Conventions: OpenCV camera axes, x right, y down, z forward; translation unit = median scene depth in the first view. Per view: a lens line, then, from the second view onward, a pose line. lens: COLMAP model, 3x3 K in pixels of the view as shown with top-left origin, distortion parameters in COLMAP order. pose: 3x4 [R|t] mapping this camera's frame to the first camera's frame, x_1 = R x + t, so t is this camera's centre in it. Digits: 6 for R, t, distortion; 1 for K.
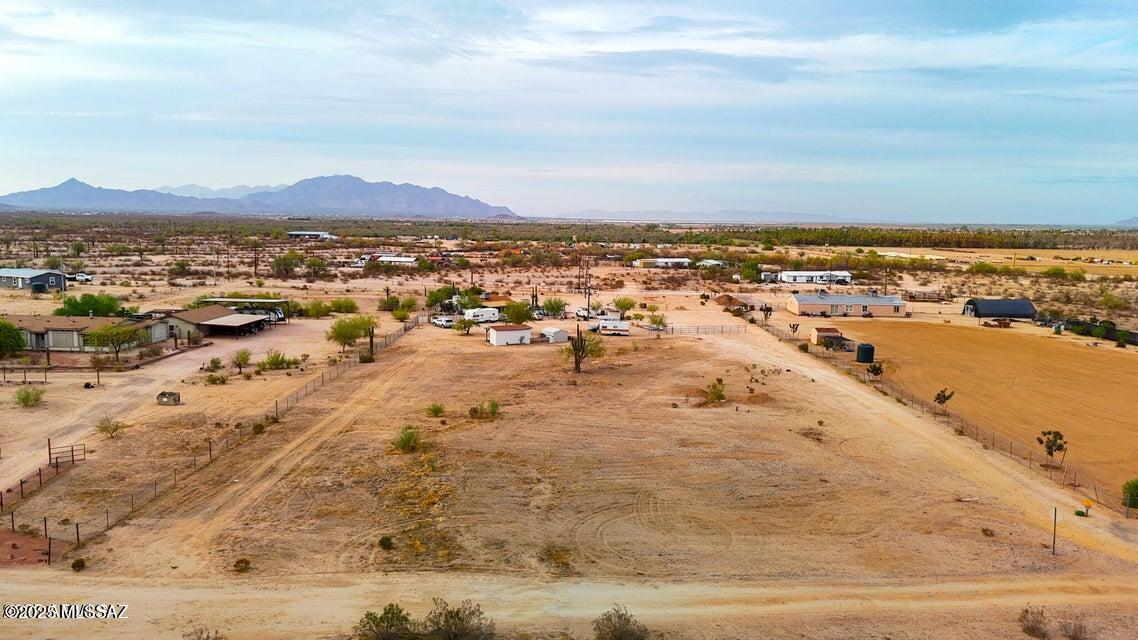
lens RADIAL K [[838.7, 0, 567.5], [0, 838.7, 320.9], [0, 0, 1]] dist [0.068722, -0.064935]
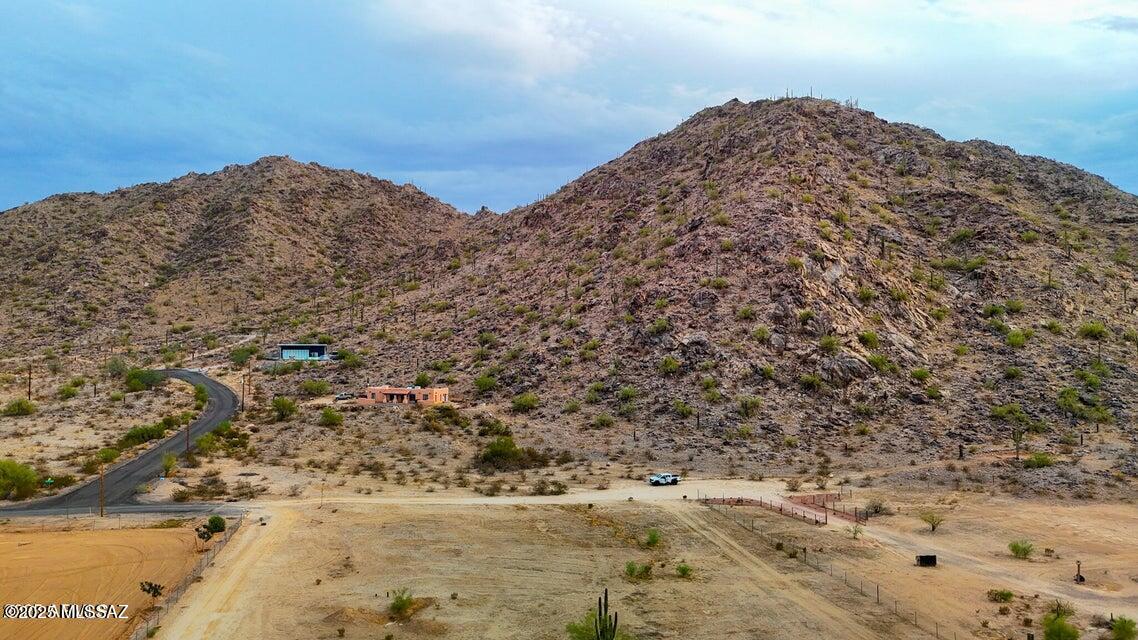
lens RADIAL K [[838.7, 0, 567.5], [0, 838.7, 320.9], [0, 0, 1]] dist [0.068722, -0.064935]
pose [[-0.981301, -0.023720, -0.191012, 0.163964], [-0.042460, 0.994608, 0.094620, -0.248628], [0.187737, 0.100961, -0.977017, 1.636432]]
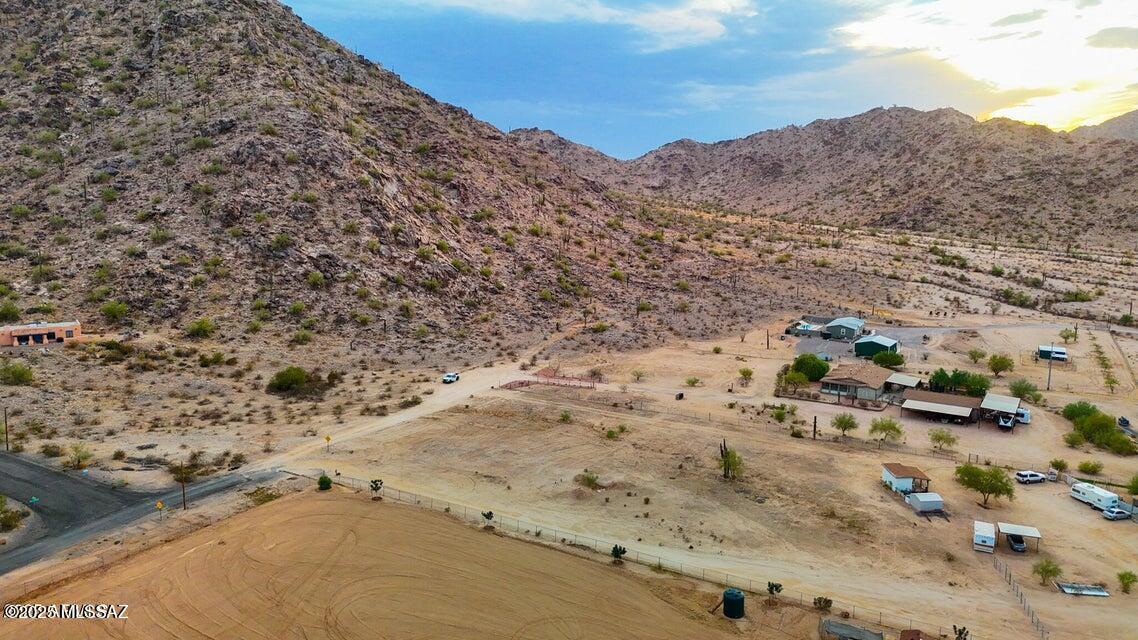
lens RADIAL K [[838.7, 0, 567.5], [0, 838.7, 320.9], [0, 0, 1]] dist [0.068722, -0.064935]
pose [[-0.461899, 0.126395, -0.877880, 1.290130], [-0.128793, 0.969744, 0.207386, -0.425350], [0.877532, 0.208856, -0.431645, 1.375382]]
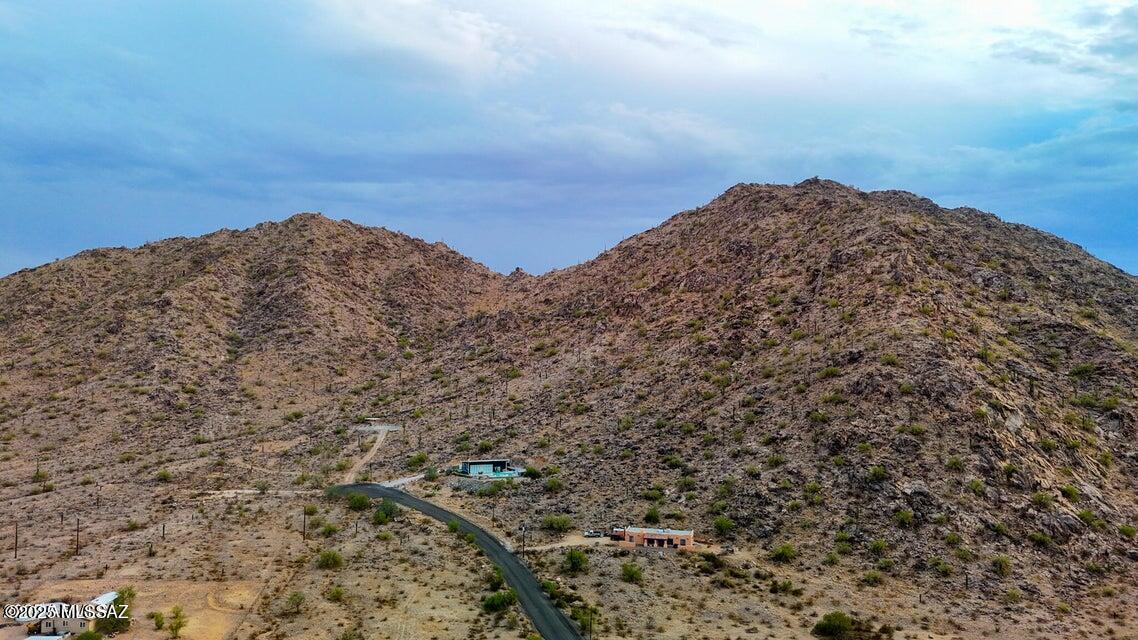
lens RADIAL K [[838.7, 0, 567.5], [0, 838.7, 320.9], [0, 0, 1]] dist [0.068722, -0.064935]
pose [[-0.962393, -0.033850, -0.269543, 1.081014], [-0.056185, 0.995555, 0.075581, -0.625638], [0.265786, 0.087883, -0.960018, 1.675748]]
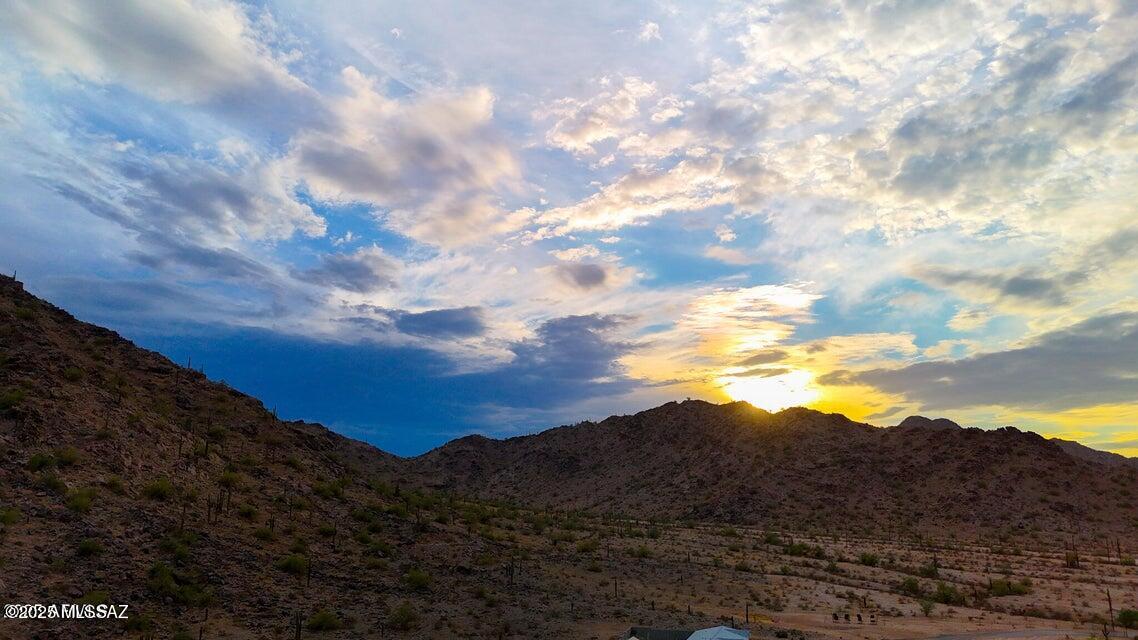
lens RADIAL K [[838.7, 0, 567.5], [0, 838.7, 320.9], [0, 0, 1]] dist [0.068722, -0.064935]
pose [[-0.245698, -0.219264, -0.944222, 0.055896], [-0.129795, 0.972751, -0.192114, -0.194301], [0.960617, 0.075353, -0.267463, 1.104946]]
